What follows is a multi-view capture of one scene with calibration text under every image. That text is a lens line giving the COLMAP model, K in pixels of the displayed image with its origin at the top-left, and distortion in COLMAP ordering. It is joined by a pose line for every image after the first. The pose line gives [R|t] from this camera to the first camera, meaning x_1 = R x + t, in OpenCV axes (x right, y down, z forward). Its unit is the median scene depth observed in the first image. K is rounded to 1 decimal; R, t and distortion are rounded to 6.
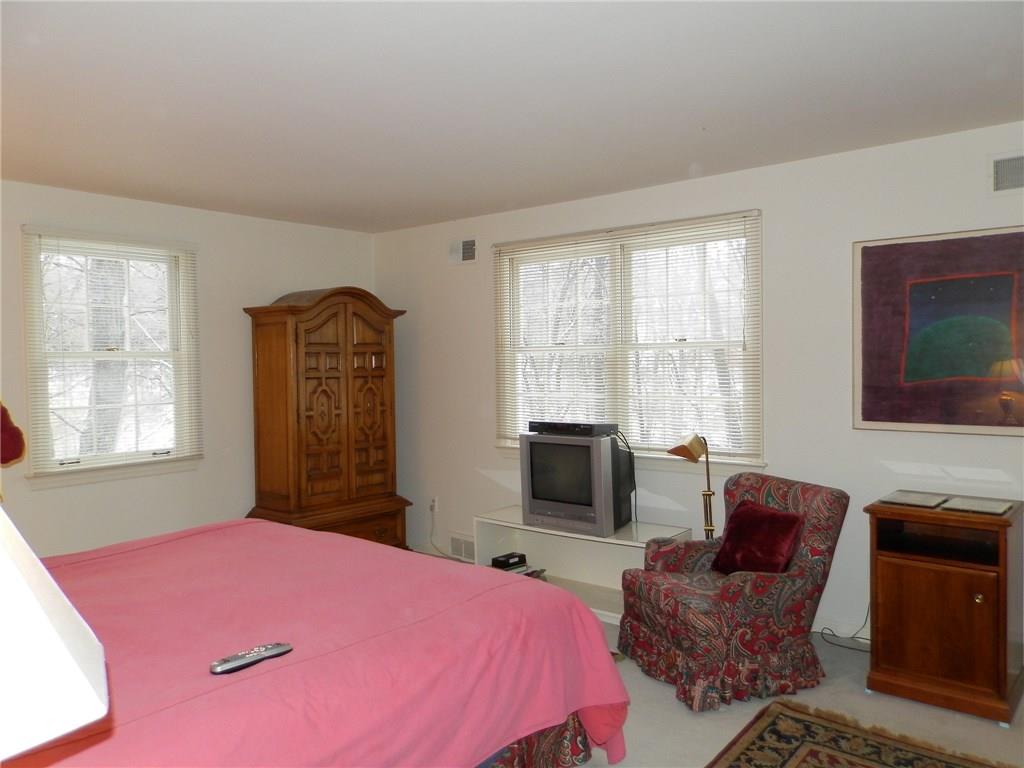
lens RADIAL K [[775.1, 0, 512.0], [0, 775.1, 384.0], [0, 0, 1]] dist [0.011555, -0.000303]
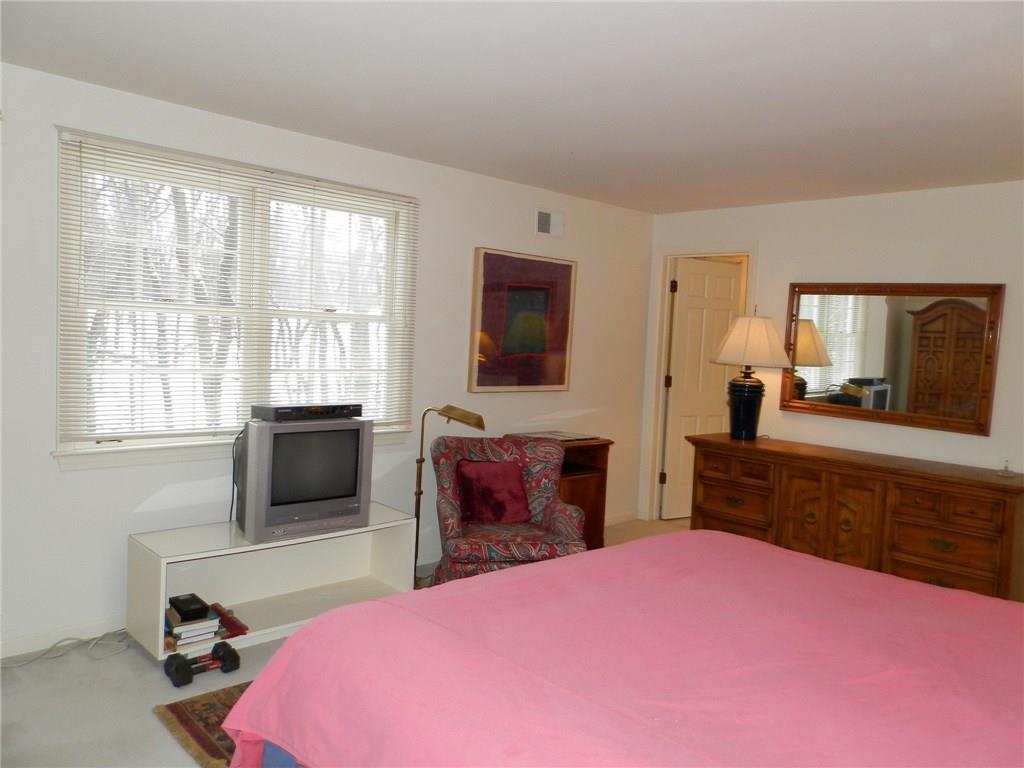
lens RADIAL K [[775.1, 0, 512.0], [0, 775.1, 384.0], [0, 0, 1]] dist [0.011555, -0.000303]
pose [[0.123611, -0.033618, 0.991761, -0.736540], [-0.009014, 0.999347, 0.034998, -0.002090], [-0.992290, -0.013266, 0.123227, 0.703634]]
